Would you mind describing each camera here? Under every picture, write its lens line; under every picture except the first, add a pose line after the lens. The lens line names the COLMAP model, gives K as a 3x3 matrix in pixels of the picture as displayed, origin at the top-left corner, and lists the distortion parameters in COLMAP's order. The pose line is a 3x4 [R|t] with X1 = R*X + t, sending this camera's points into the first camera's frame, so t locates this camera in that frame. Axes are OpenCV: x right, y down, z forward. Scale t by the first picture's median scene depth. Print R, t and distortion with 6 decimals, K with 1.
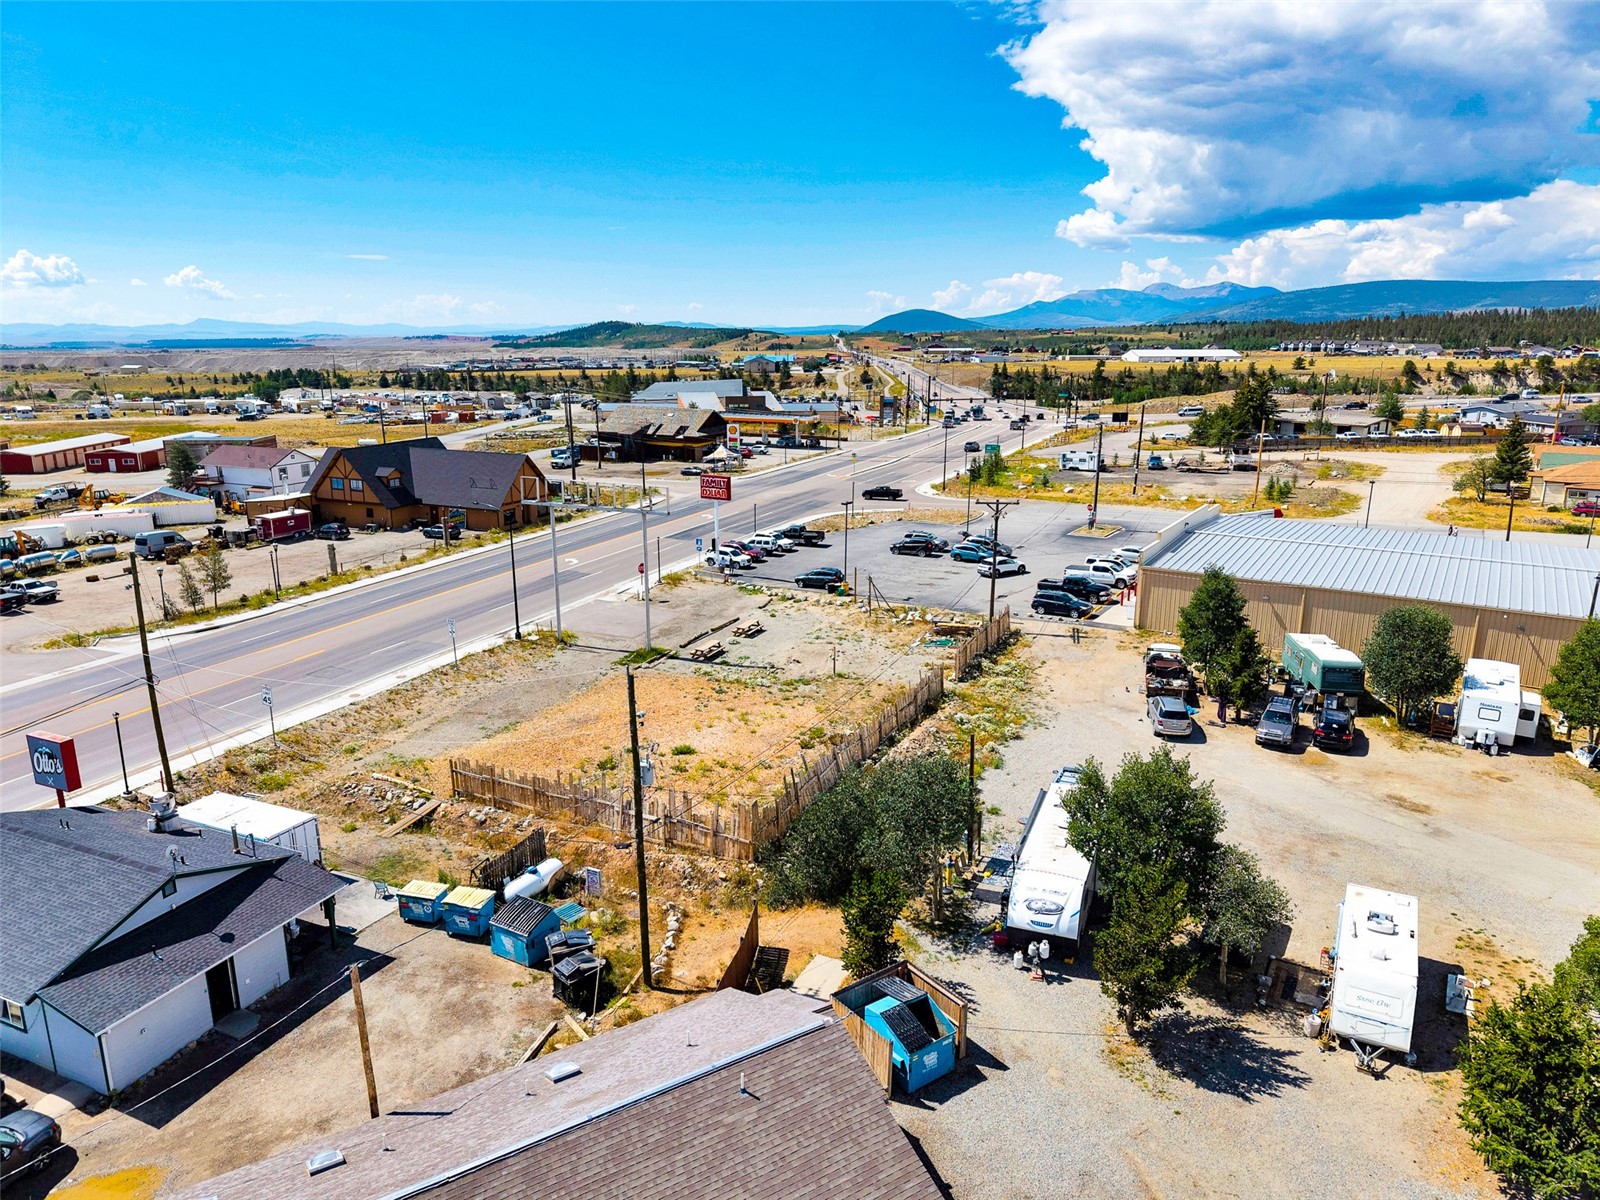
lens RADIAL K [[1067.9, 0, 797.0], [0, 1067.9, 608.1], [0, 0, 1]] dist [0.040342, -0.041919]
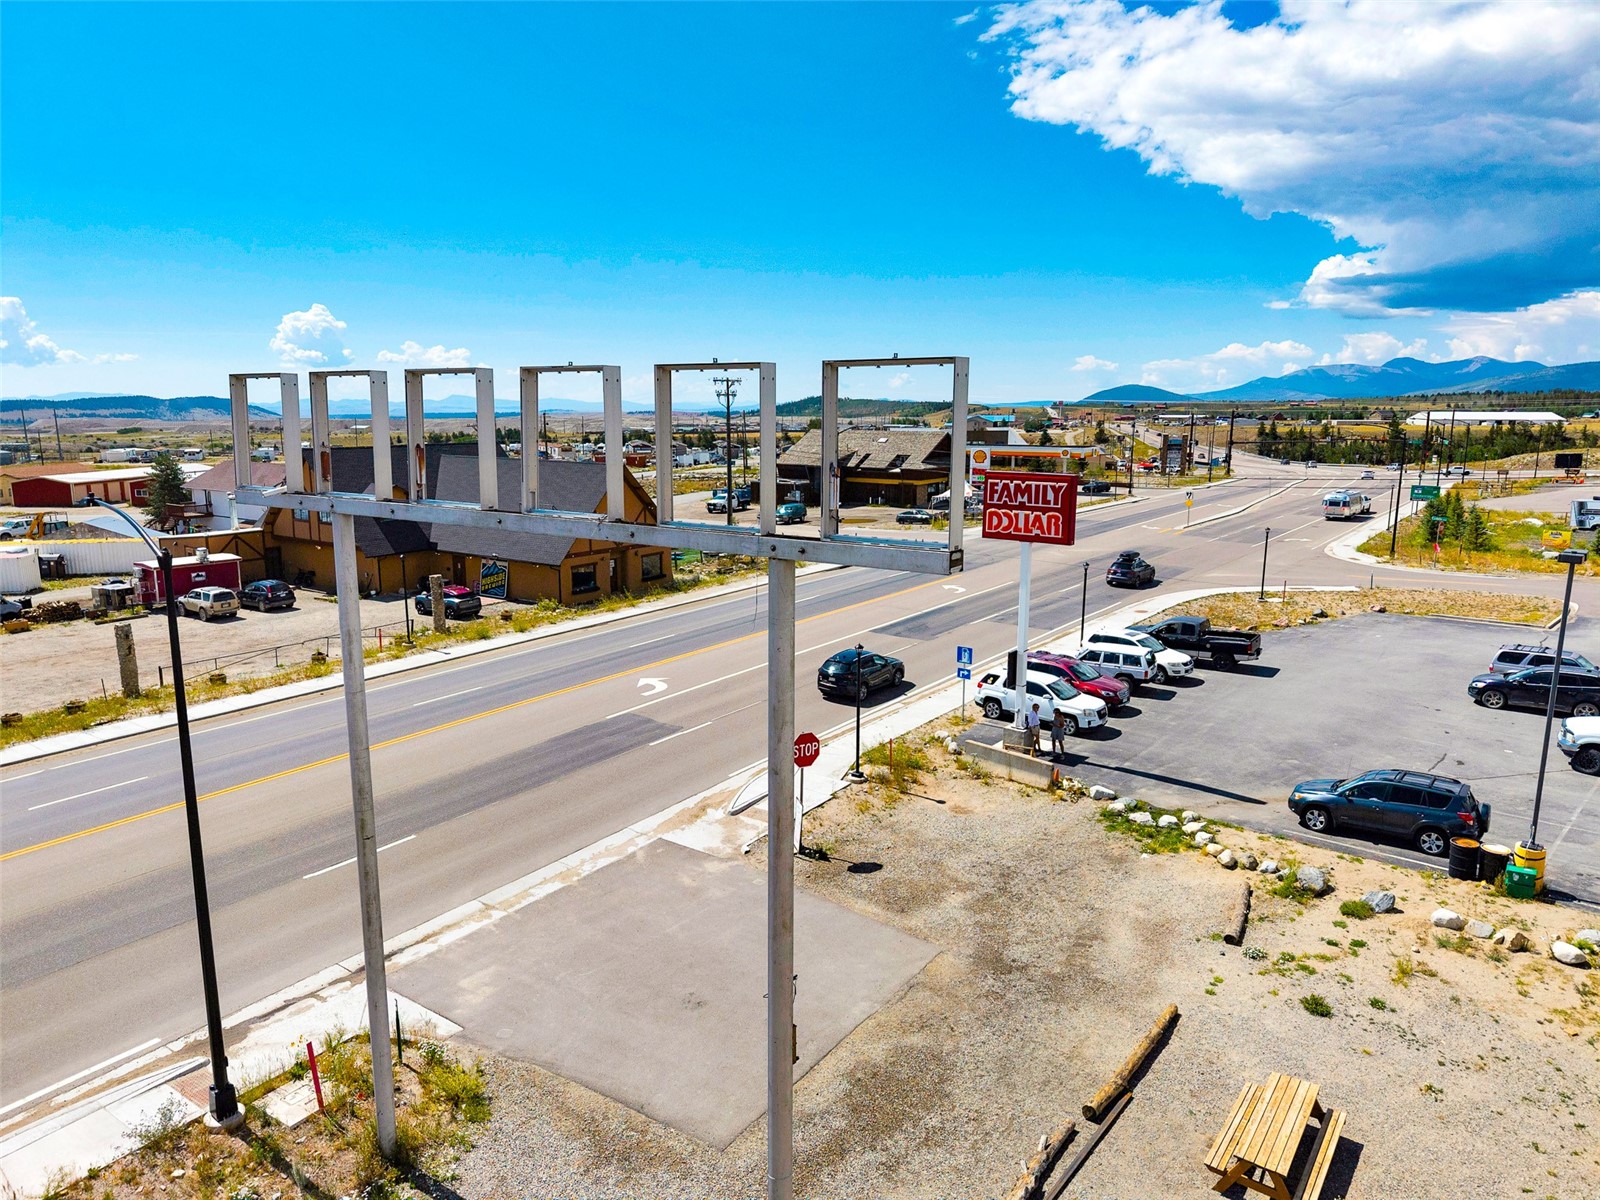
lens RADIAL K [[1067.9, 0, 797.0], [0, 1067.9, 608.1], [0, 0, 1]] dist [0.040342, -0.041919]
pose [[0.982583, 0.037768, -0.181943, -0.066362], [-0.050051, 0.996732, -0.063399, -0.042287], [0.178954, 0.071401, 0.981263, 0.497901]]
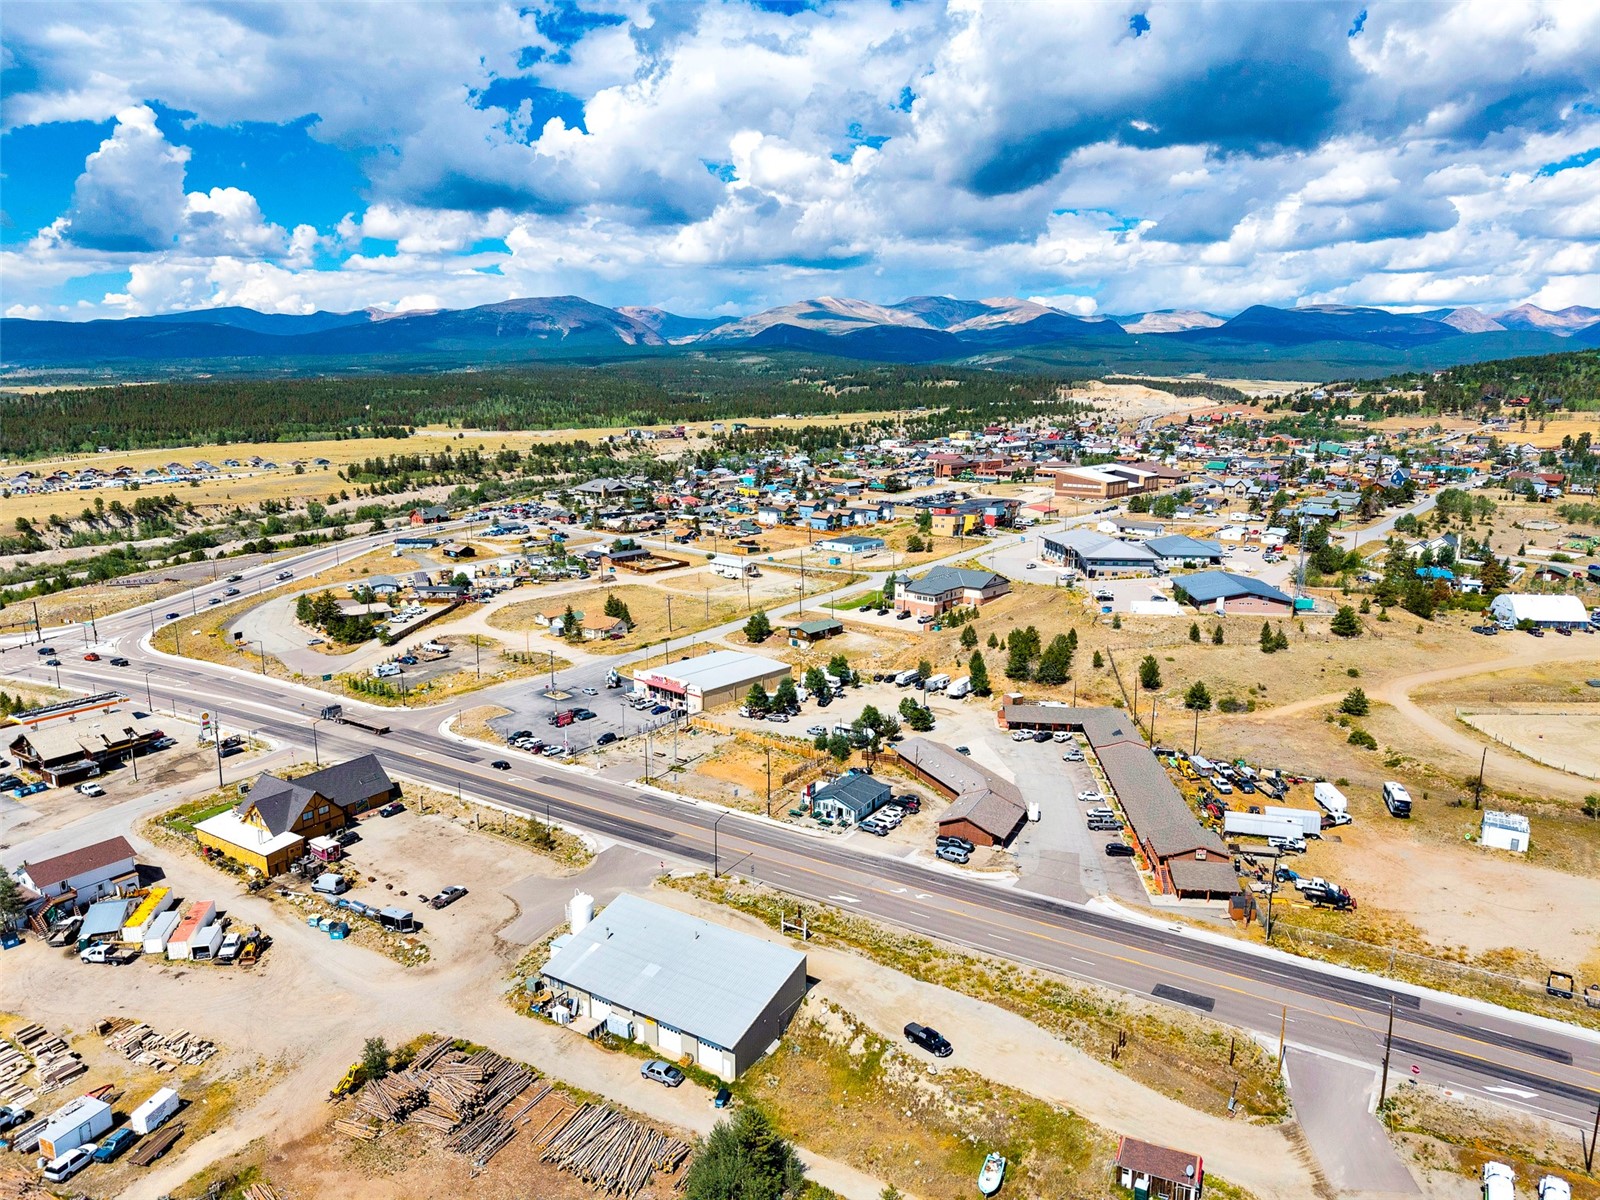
lens RADIAL K [[1067.9, 0, 797.0], [0, 1067.9, 608.1], [0, 0, 1]] dist [0.040342, -0.041919]
pose [[0.160239, -0.205158, 0.965522, -1.679539], [0.252965, 0.954030, 0.160733, -0.451901], [-0.954113, 0.218488, 0.204771, 0.002054]]
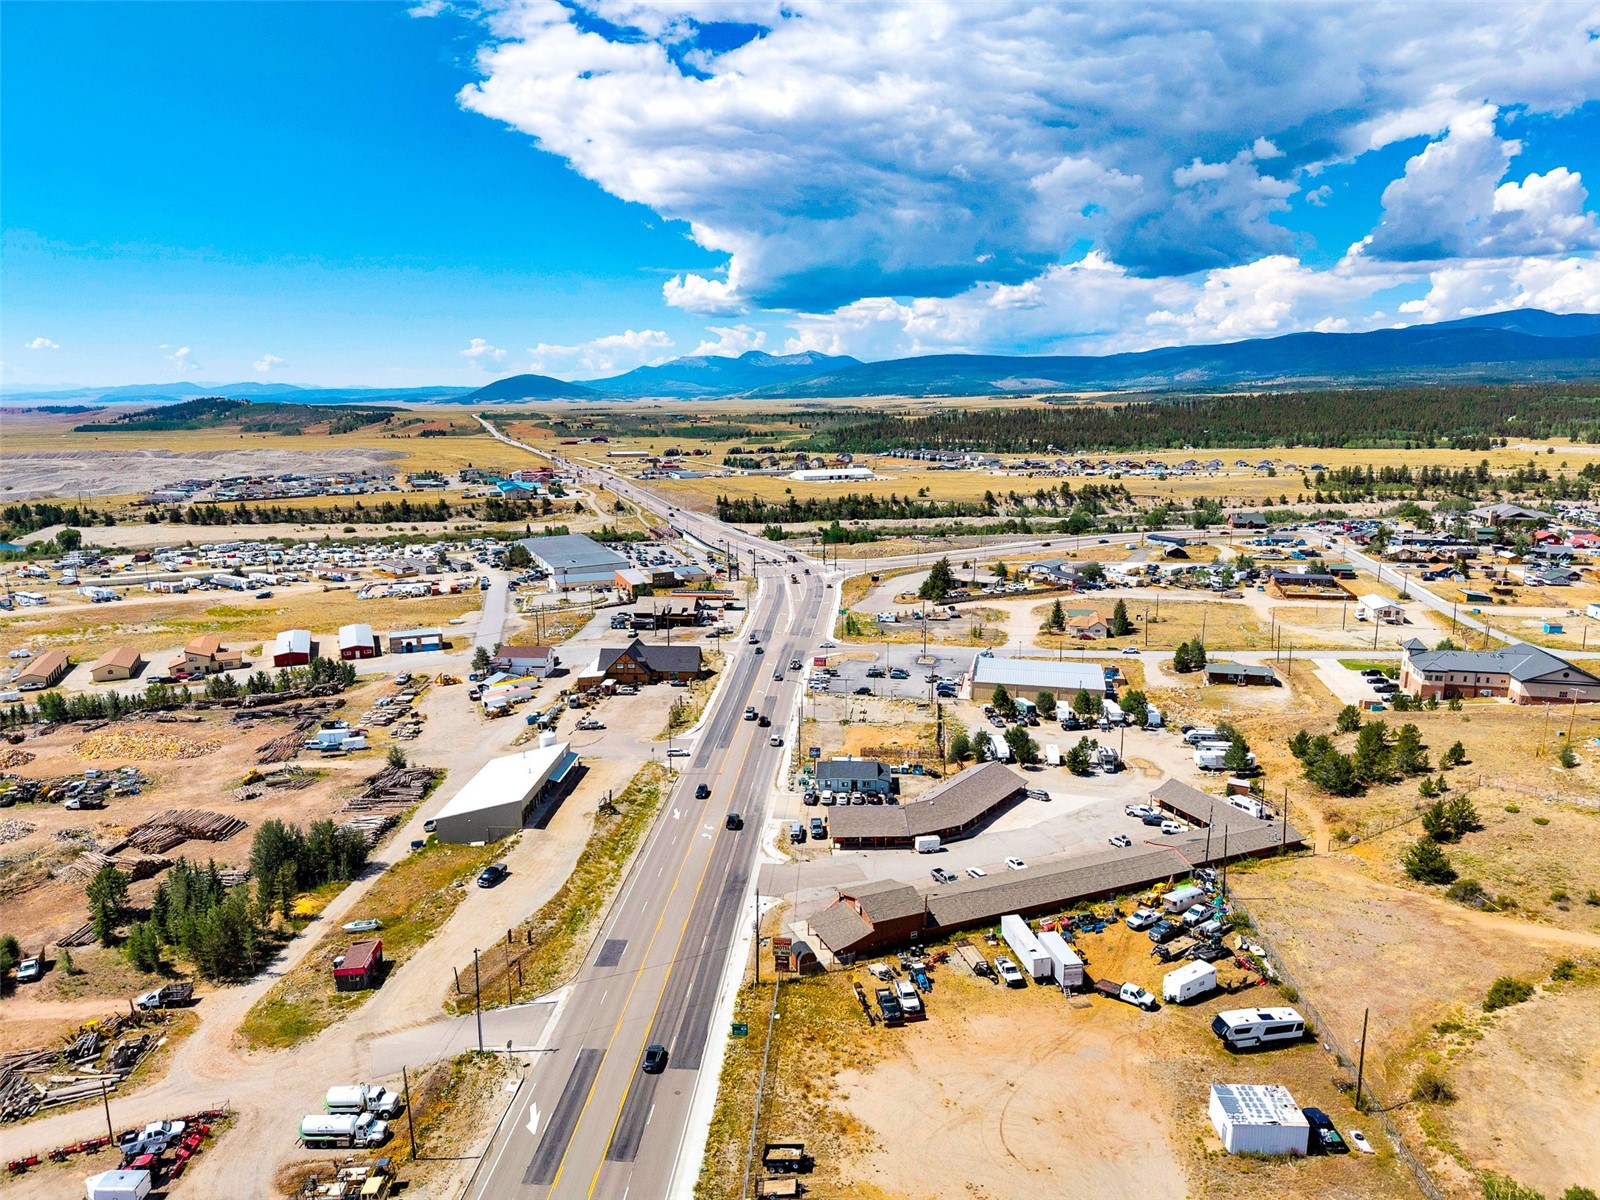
lens RADIAL K [[1067.9, 0, 797.0], [0, 1067.9, 608.1], [0, 0, 1]] dist [0.040342, -0.041919]
pose [[0.937829, -0.069155, 0.340140, -0.834926], [0.087591, 0.995388, -0.039128, -0.116390], [-0.335865, 0.066488, 0.939561, -1.261943]]
